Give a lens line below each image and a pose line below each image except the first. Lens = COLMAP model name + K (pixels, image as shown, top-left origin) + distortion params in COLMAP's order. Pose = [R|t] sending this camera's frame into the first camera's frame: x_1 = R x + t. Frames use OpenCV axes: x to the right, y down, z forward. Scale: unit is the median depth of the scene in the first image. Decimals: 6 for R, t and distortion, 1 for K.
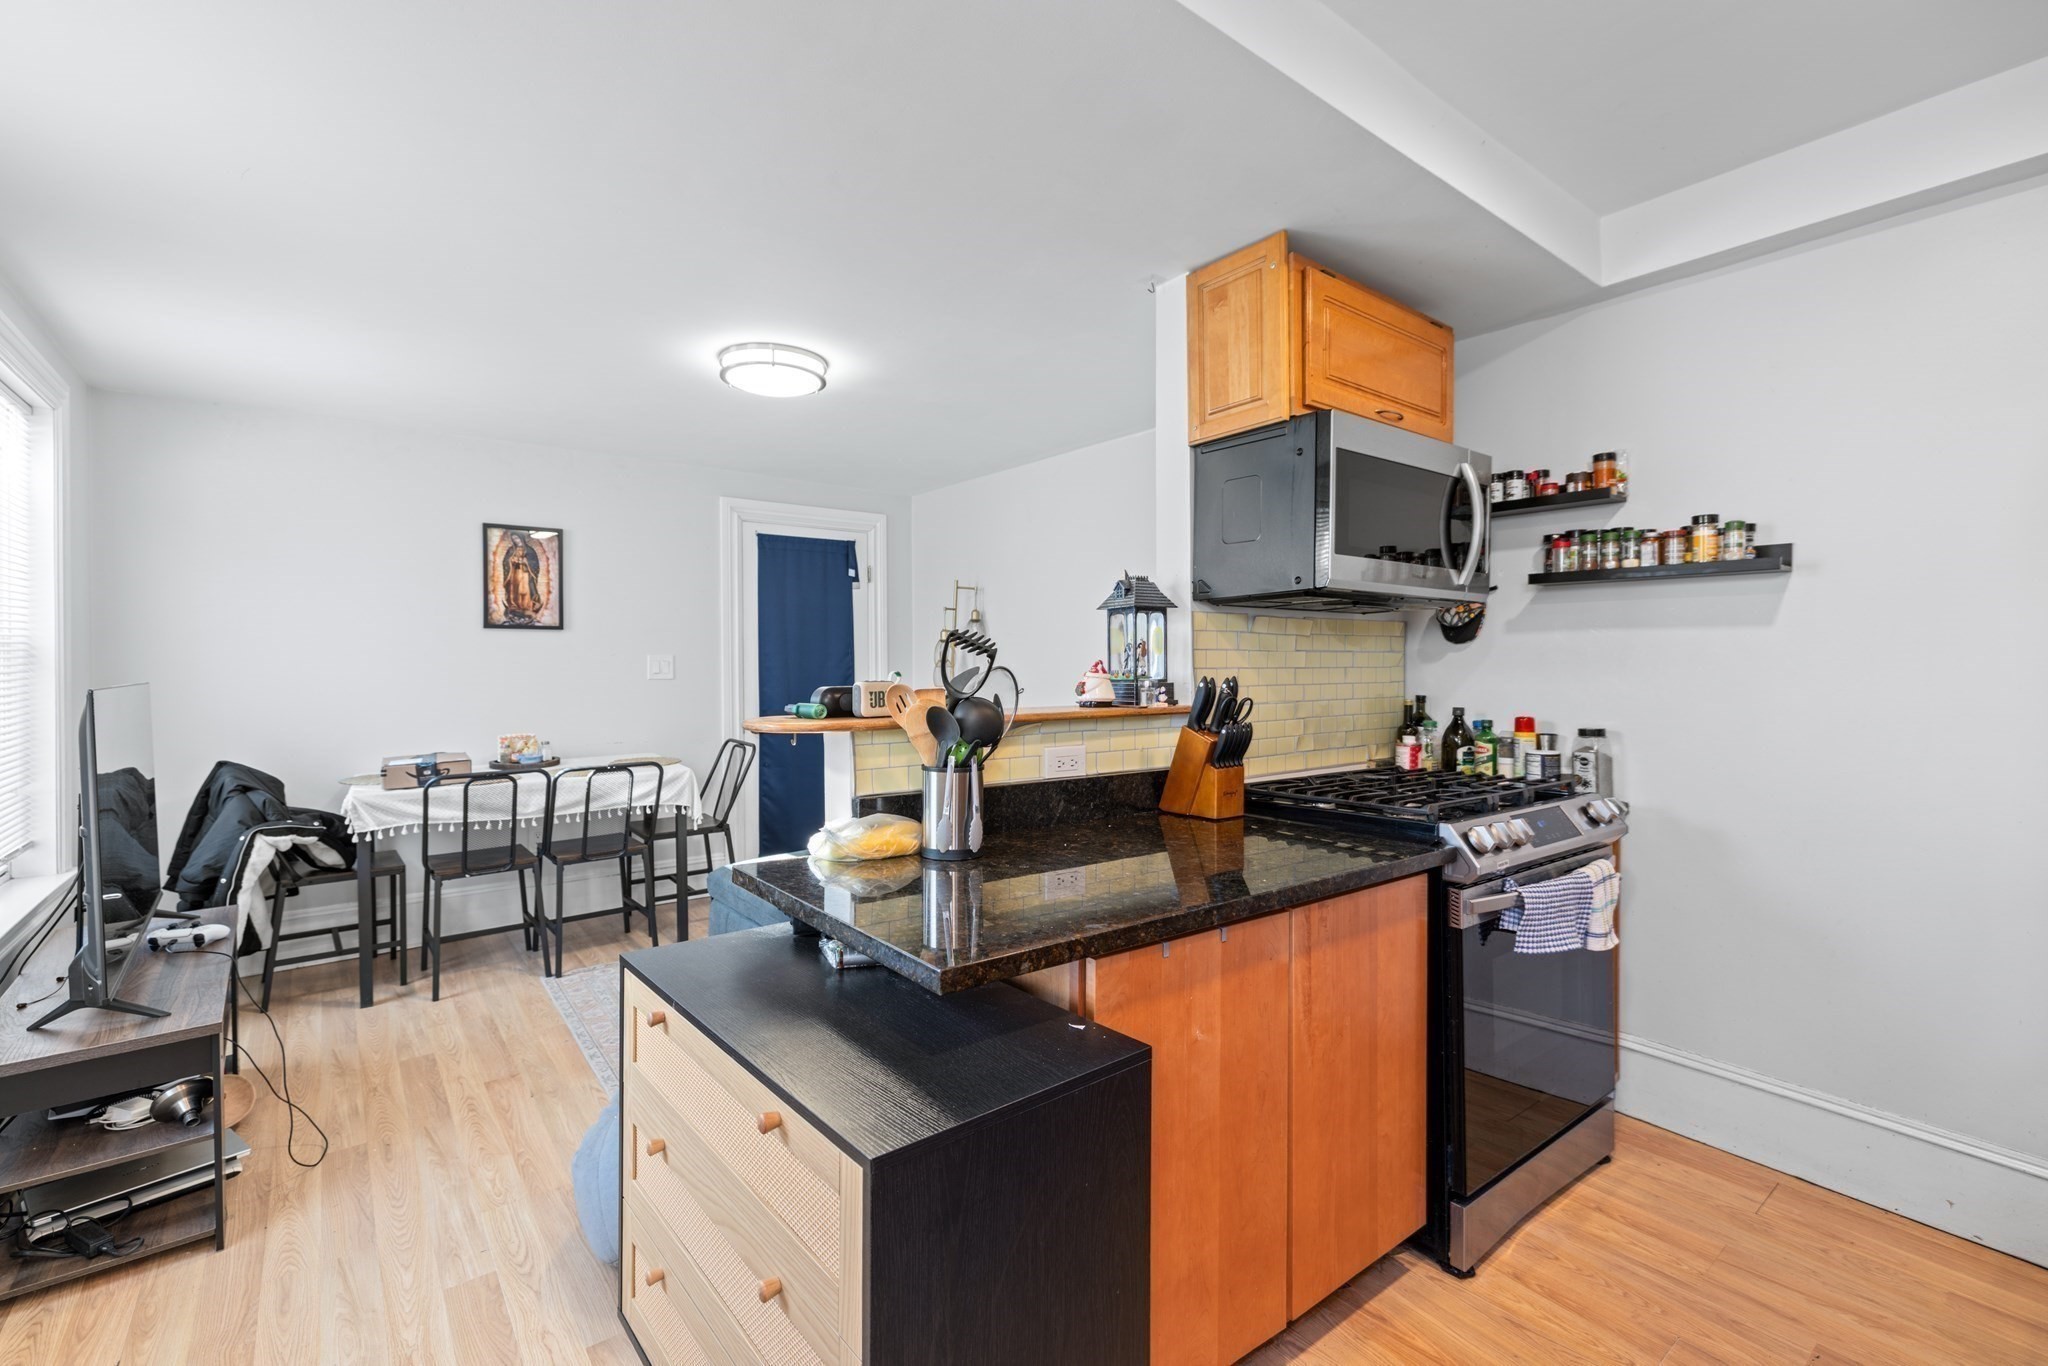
lens RADIAL K [[895.9, 0, 1022.0], [0, 895.9, 669.6], [0, 0, 1]] dist [0.000045, 0.000030]
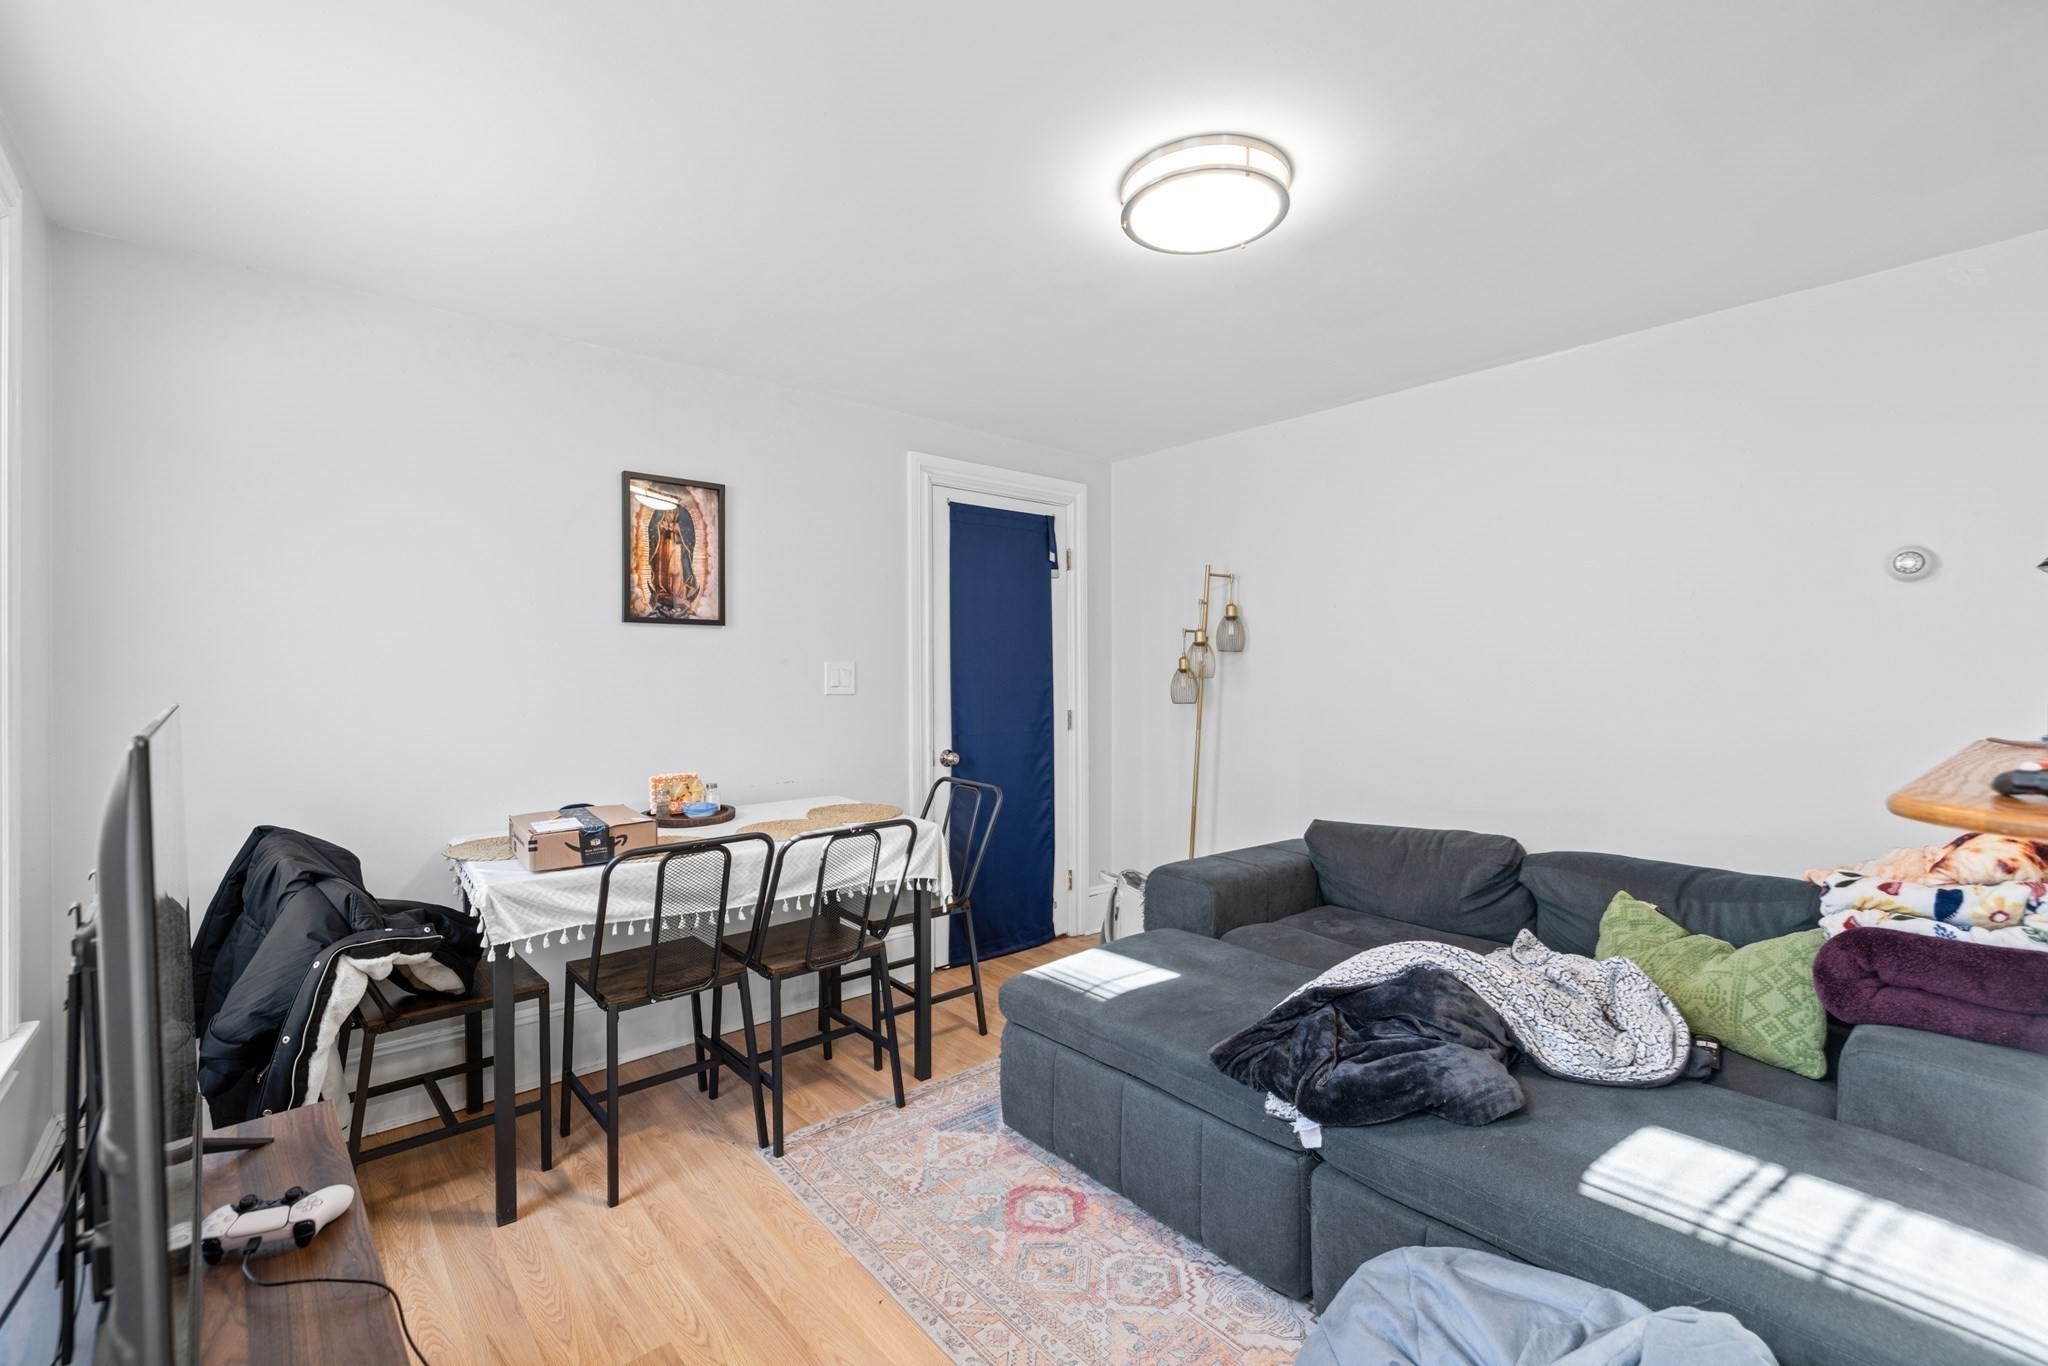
lens RADIAL K [[881.8, 0, 1001.5], [0, 881.8, 677.1], [0, 0, 1]] dist [-0.002511, 0.000101]
pose [[0.999146, 0.001422, 0.041294, -0.221463], [-0.001216, 0.999987, -0.005021, -0.000072], [-0.041300, 0.004967, 0.999134, 0.199362]]
